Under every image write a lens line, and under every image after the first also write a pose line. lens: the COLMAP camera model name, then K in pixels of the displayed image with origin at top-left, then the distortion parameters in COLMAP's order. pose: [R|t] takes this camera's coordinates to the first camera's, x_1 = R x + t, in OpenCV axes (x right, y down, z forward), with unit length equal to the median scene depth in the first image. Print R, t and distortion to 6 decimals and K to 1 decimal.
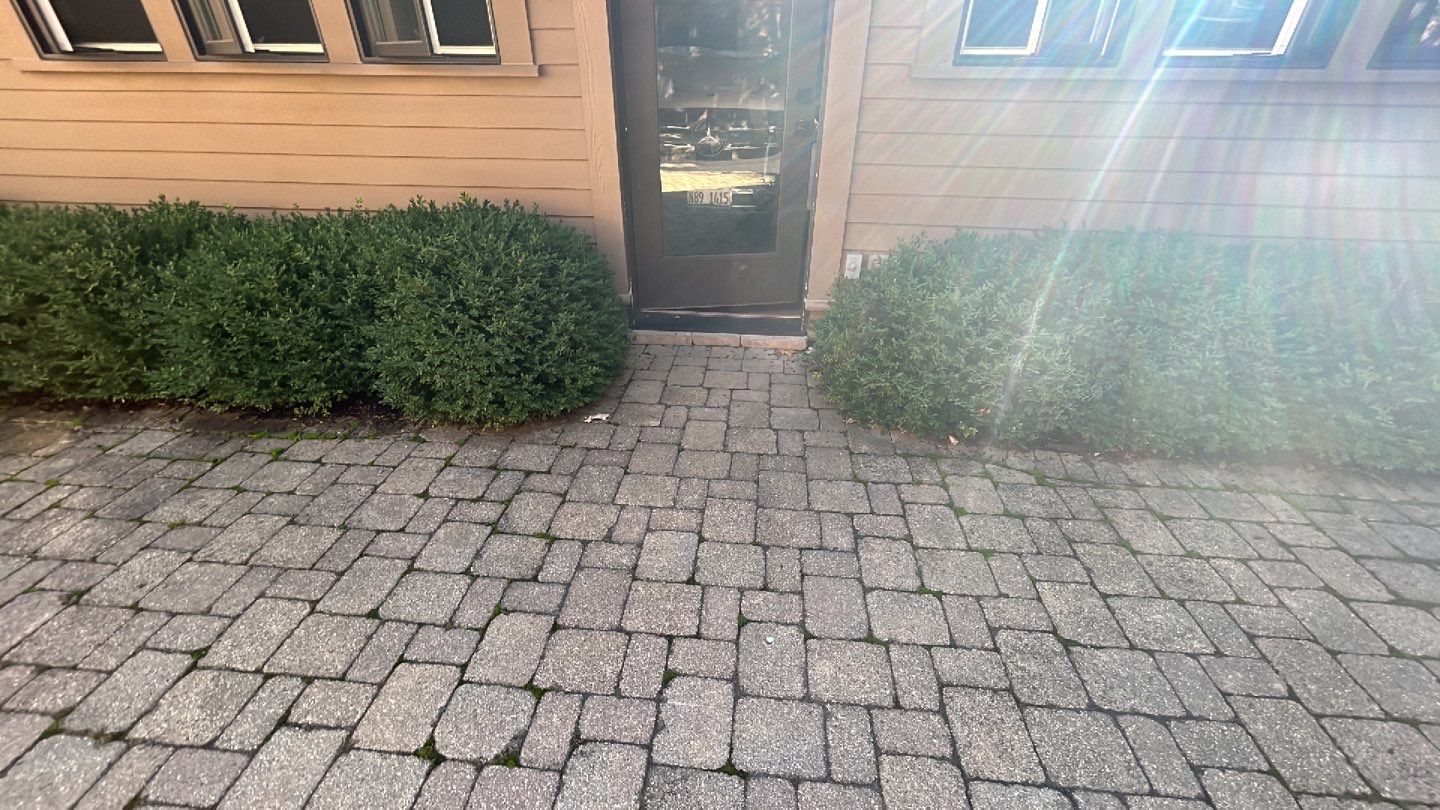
lens RADIAL K [[542.6, 0, 720.0], [0, 542.6, 405.0], [0, 0, 1]] dist [0.002272, 0.000233]
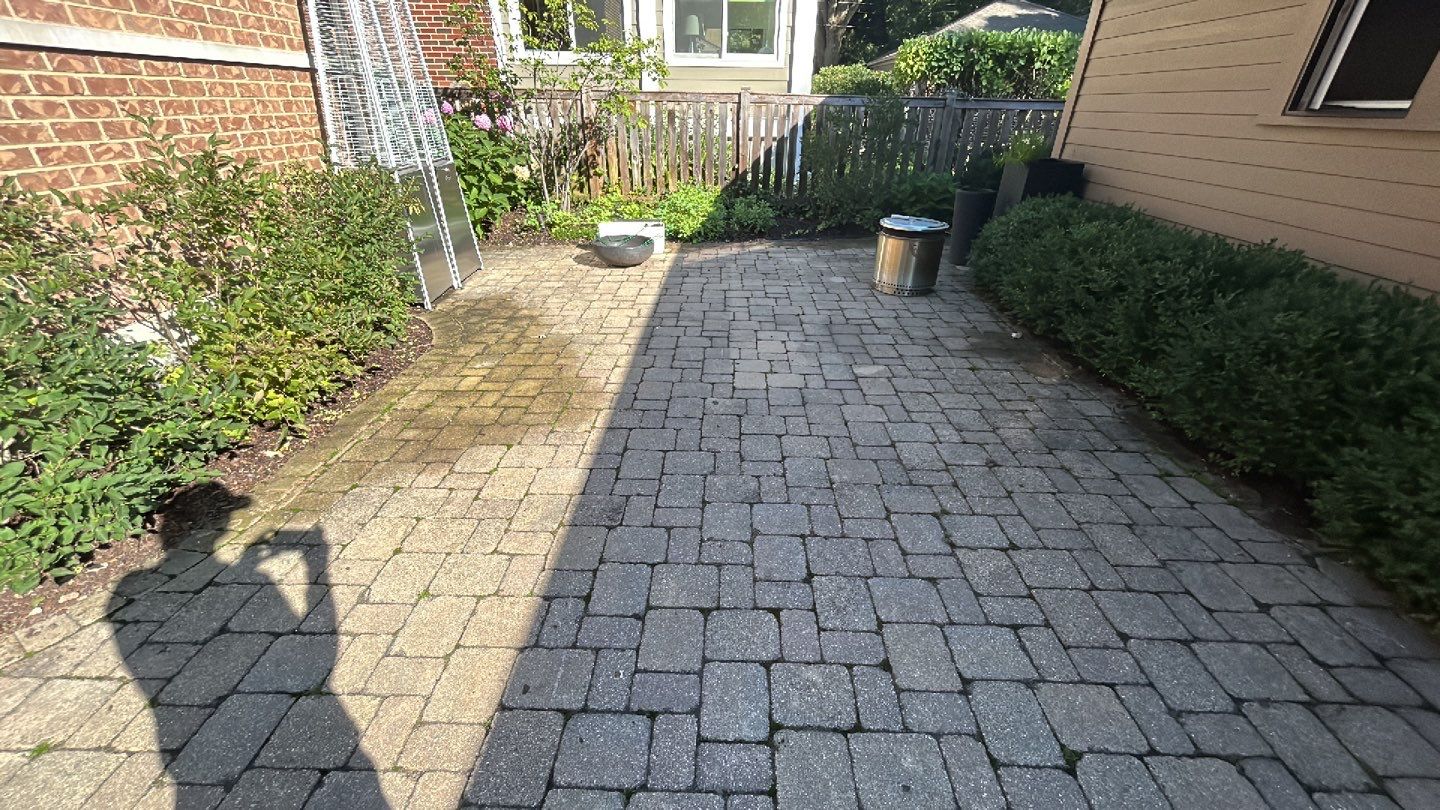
lens RADIAL K [[560.1, 0, 717.7], [0, 560.1, 403.1], [0, 0, 1]] dist [-0.002756, 0.000935]
pose [[0.052885, 0.461732, -0.885442, 0.036850], [-0.531823, 0.763499, 0.366378, 0.048392], [0.845203, 0.451522, 0.285937, -0.107414]]
